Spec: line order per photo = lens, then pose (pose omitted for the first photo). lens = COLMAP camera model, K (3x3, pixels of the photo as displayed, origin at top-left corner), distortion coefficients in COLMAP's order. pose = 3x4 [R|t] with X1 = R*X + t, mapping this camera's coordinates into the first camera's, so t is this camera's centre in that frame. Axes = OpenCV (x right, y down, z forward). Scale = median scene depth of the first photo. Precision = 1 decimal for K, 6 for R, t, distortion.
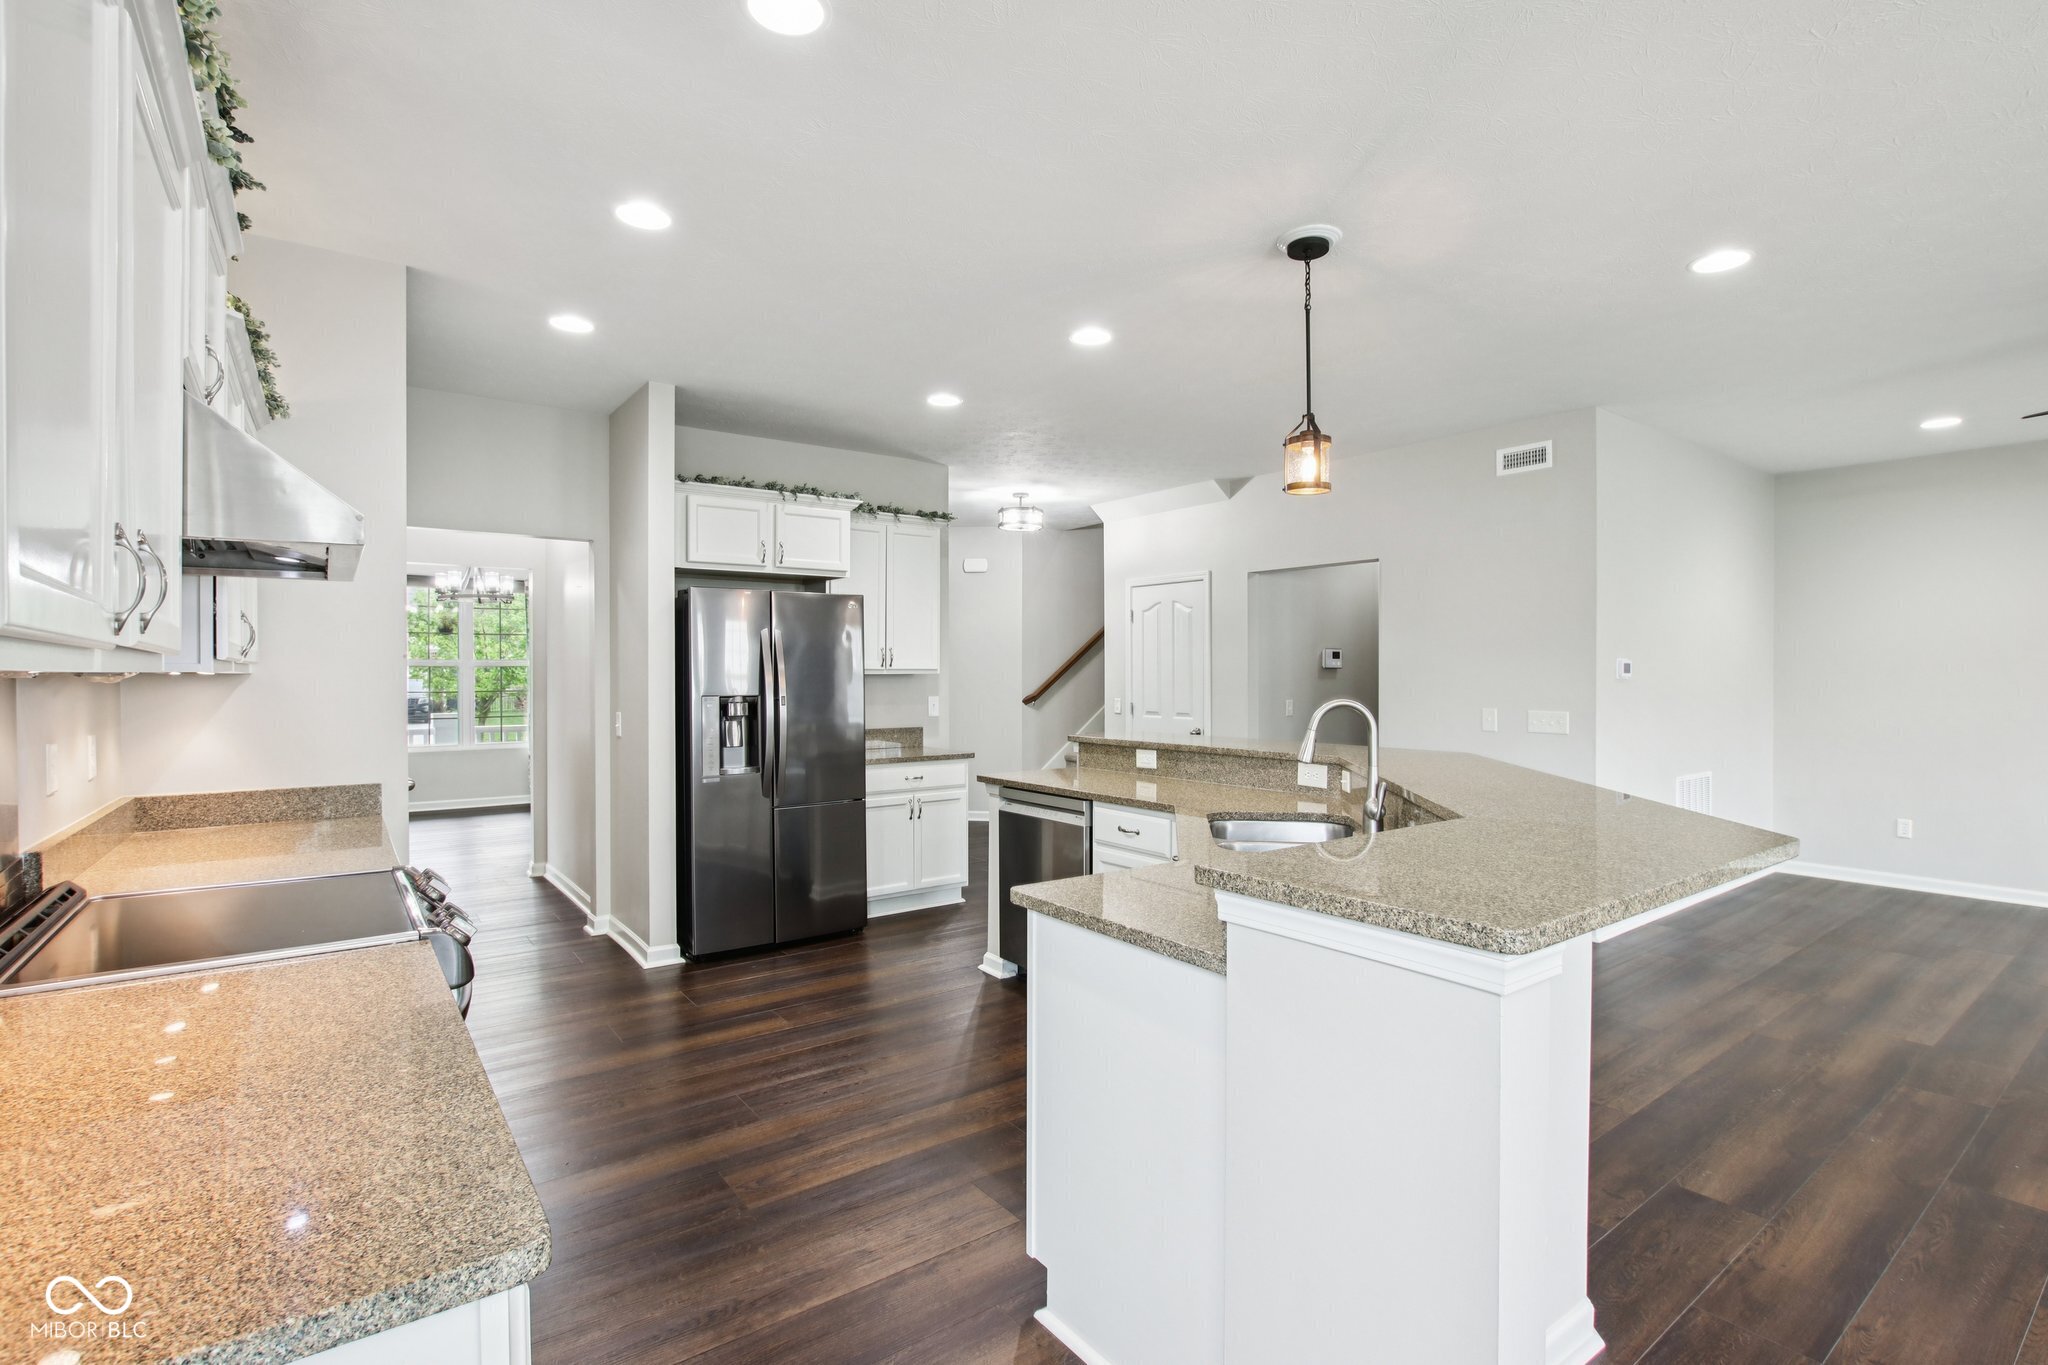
lens RADIAL K [[958.9, 0, 1024.0], [0, 958.9, 682.5], [0, 0, 1]] dist [-0.022364, 0.001782]
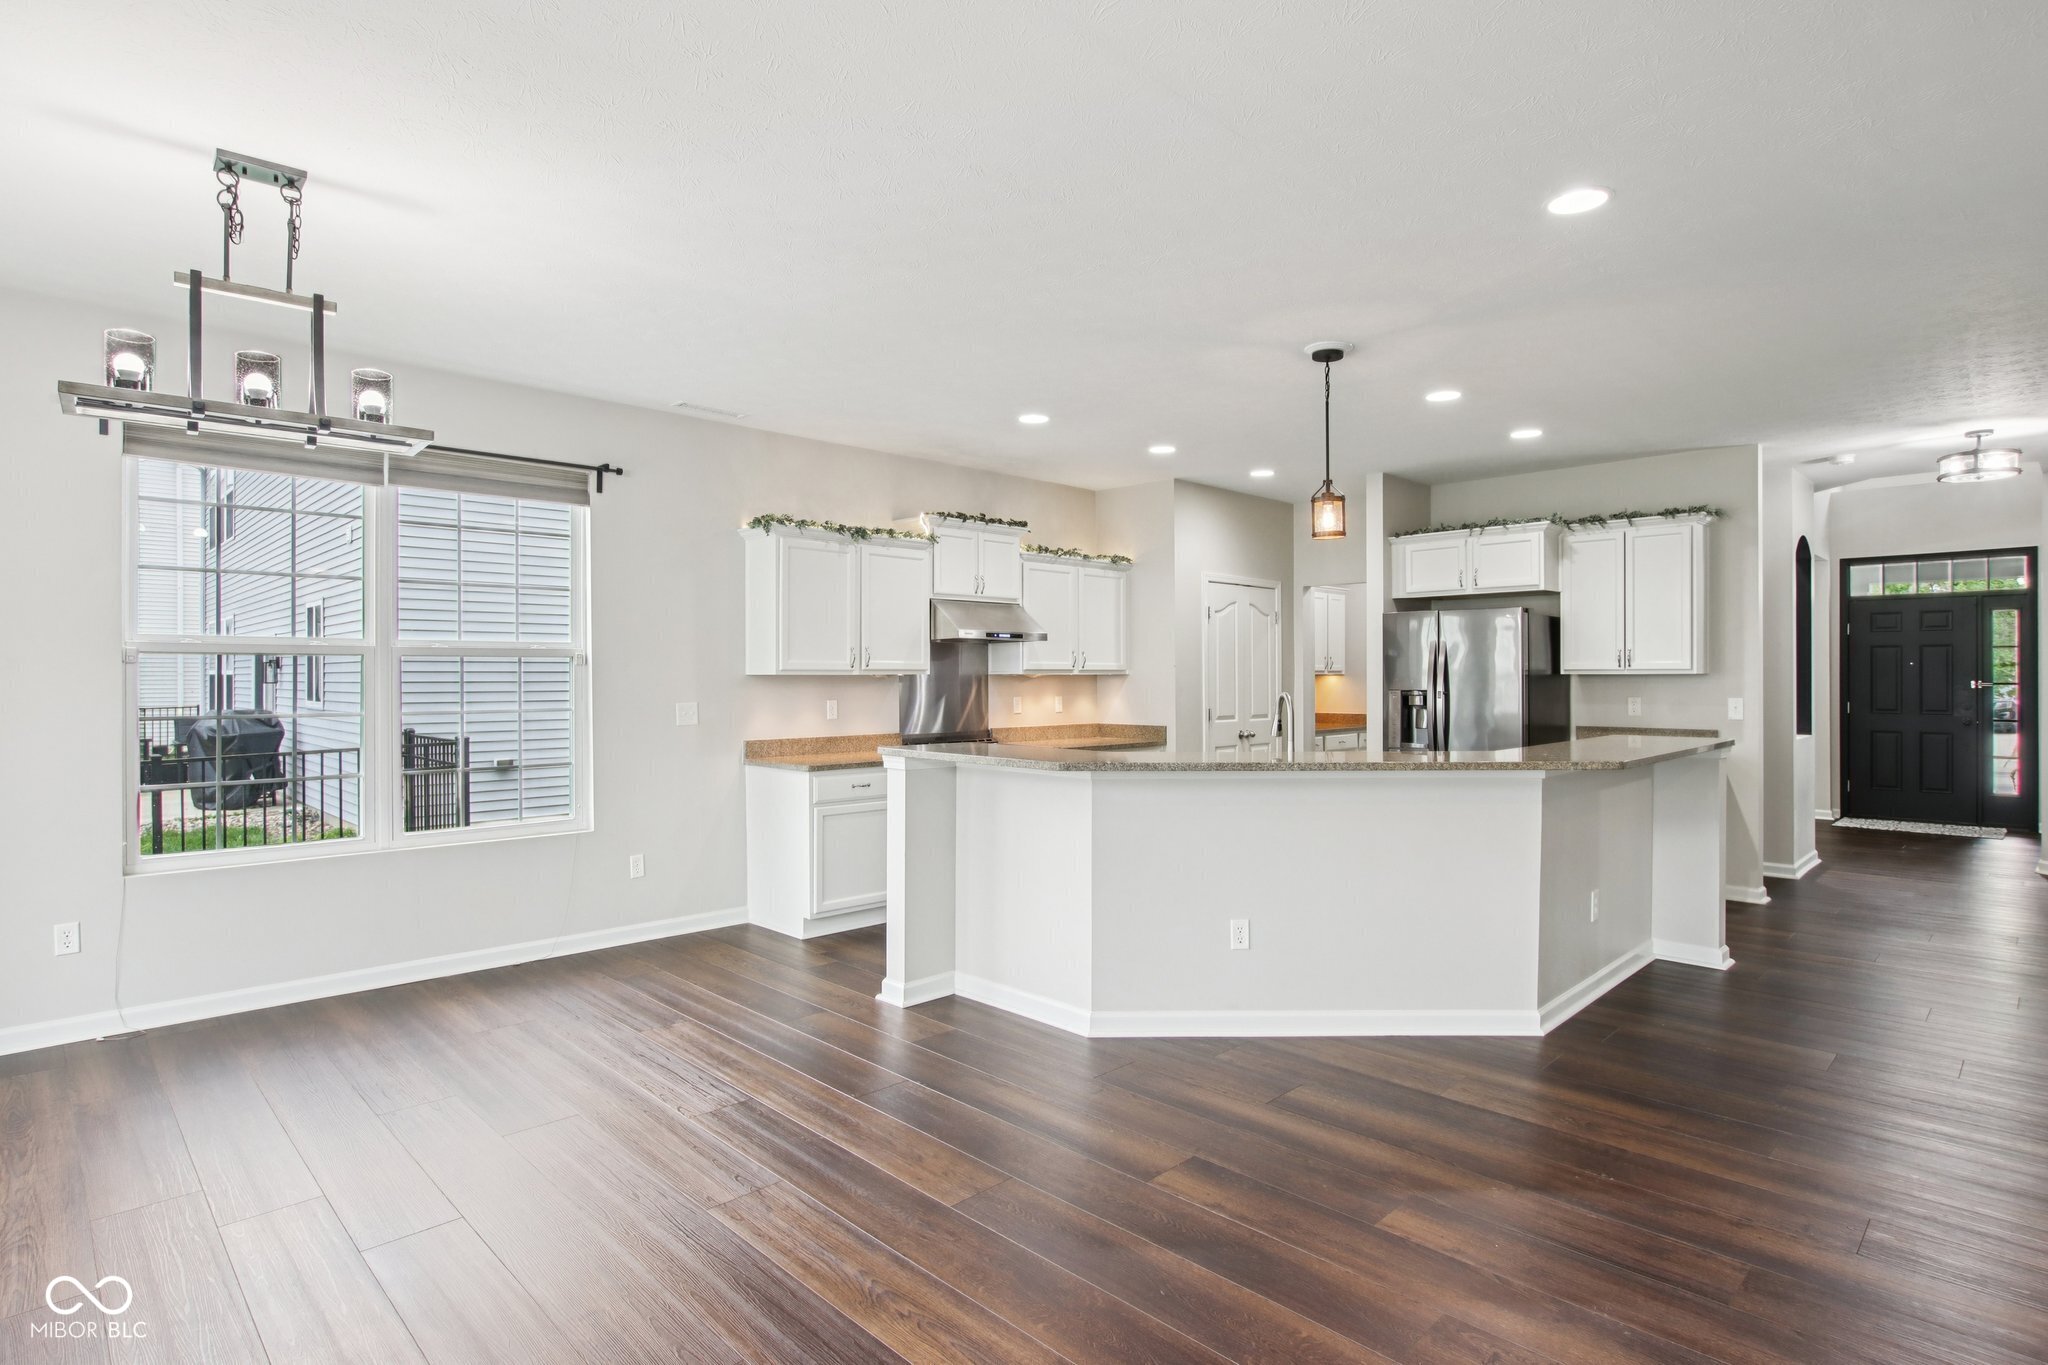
lens RADIAL K [[1049.8, 0, 1017.3], [0, 1049.8, 678.0], [0, 0, 1]] dist [-0.014003, 0.000329]
pose [[0.135786, 0.001969, -0.990736, 1.003662], [-0.008348, 0.999965, 0.000843, -0.000278], [0.990703, 0.008156, 0.135798, 0.222405]]
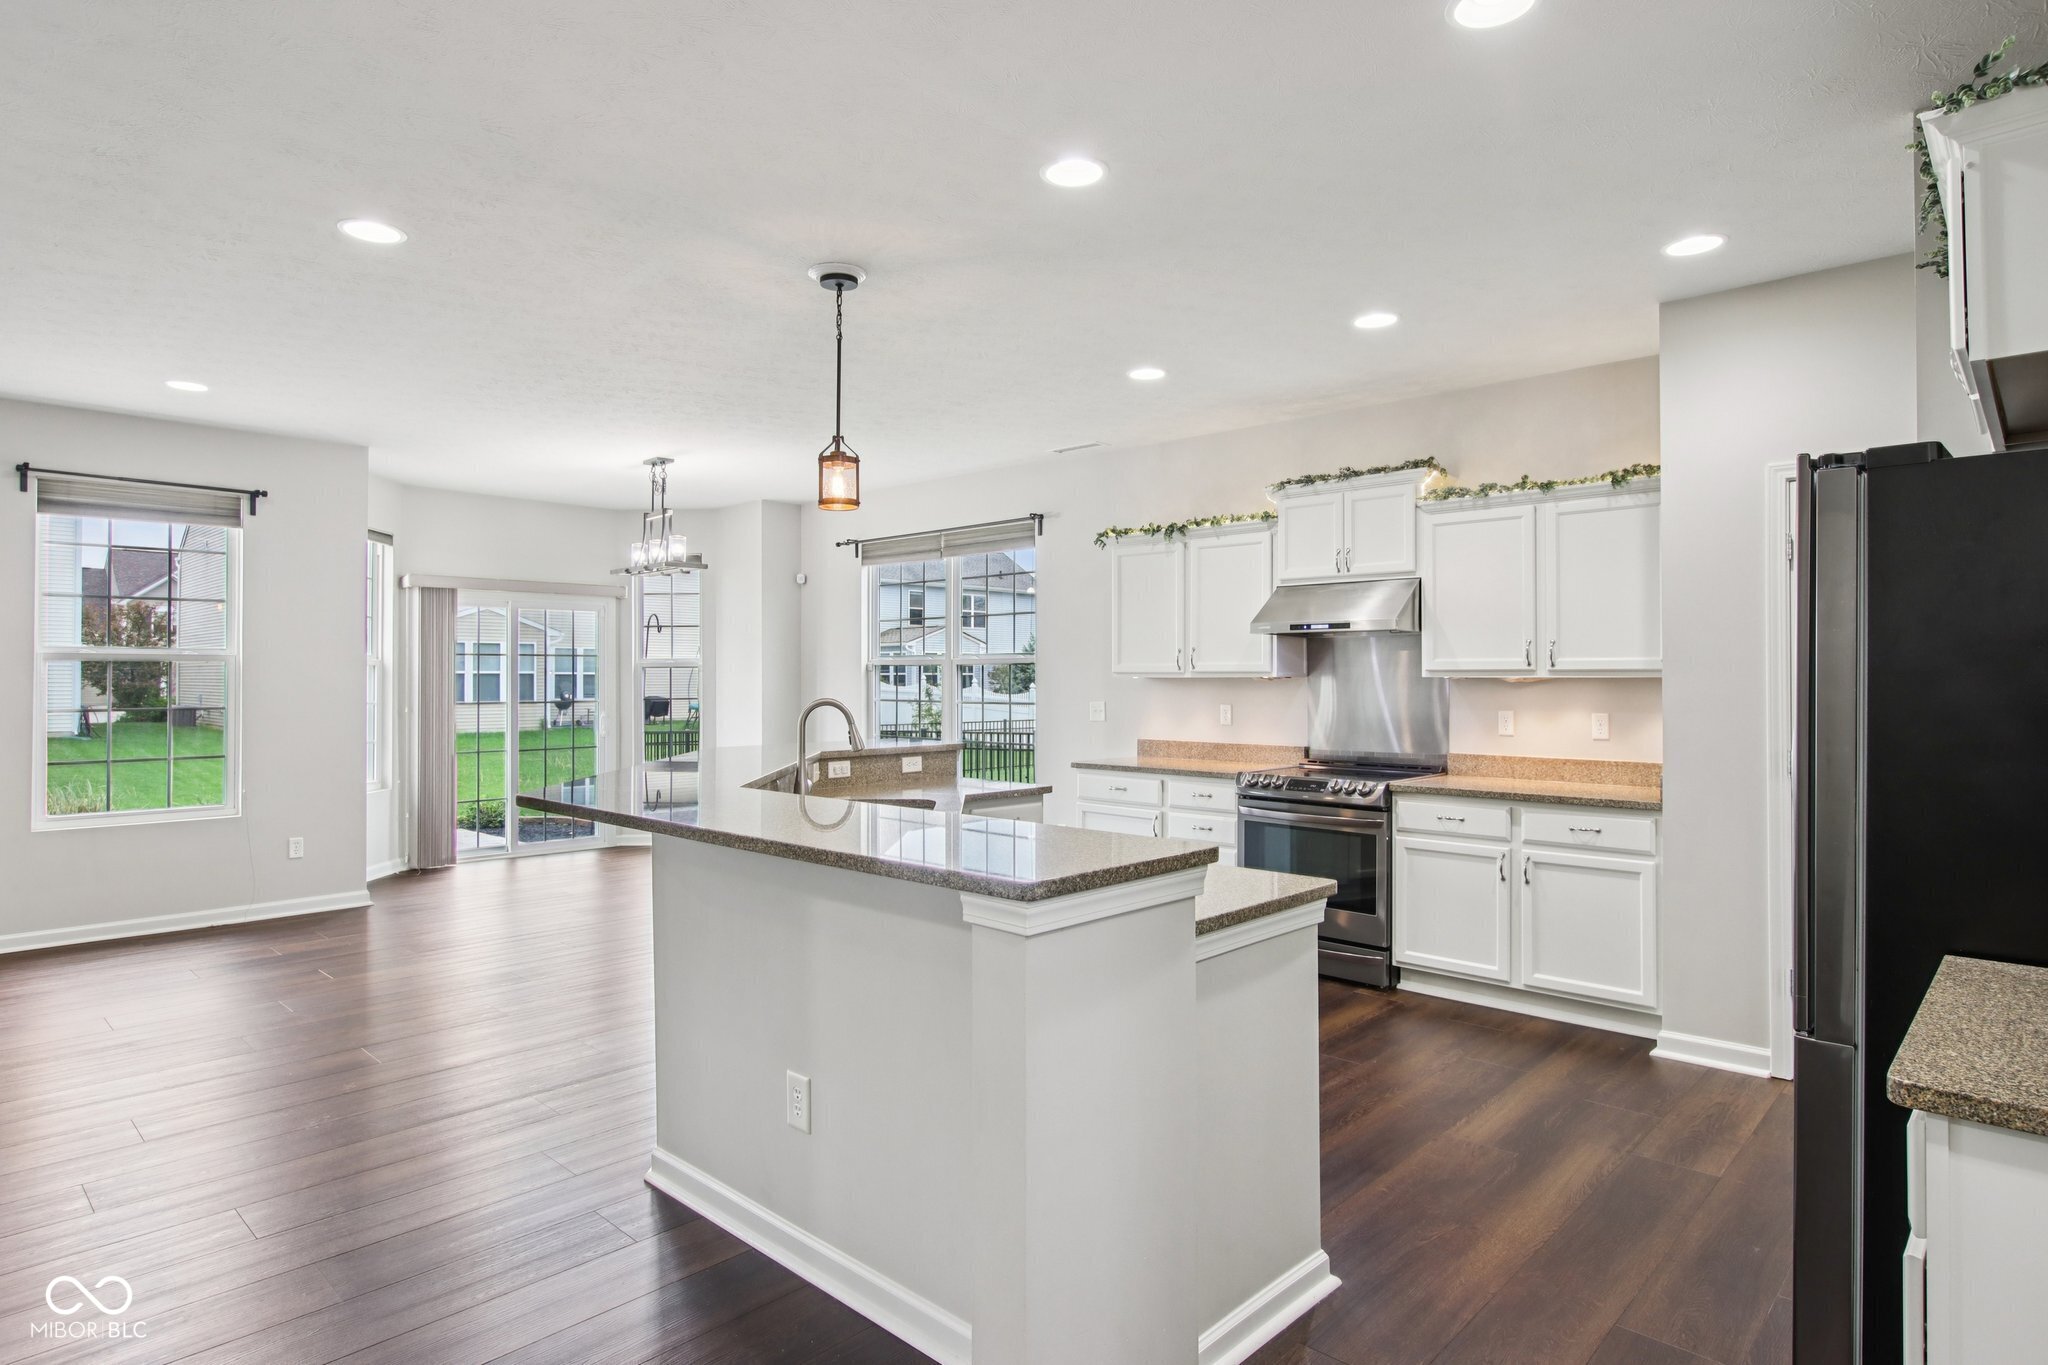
lens RADIAL K [[1117.2, 0, 1020.8], [0, 1117.2, 649.5], [0, 0, 1]] dist [-0.011422, 0.000309]
pose [[-0.984472, -0.006877, -0.175406, 0.191618], [-0.004091, 0.999860, -0.016236, -0.011133], [0.175493, -0.015266, -0.984362, 1.348691]]
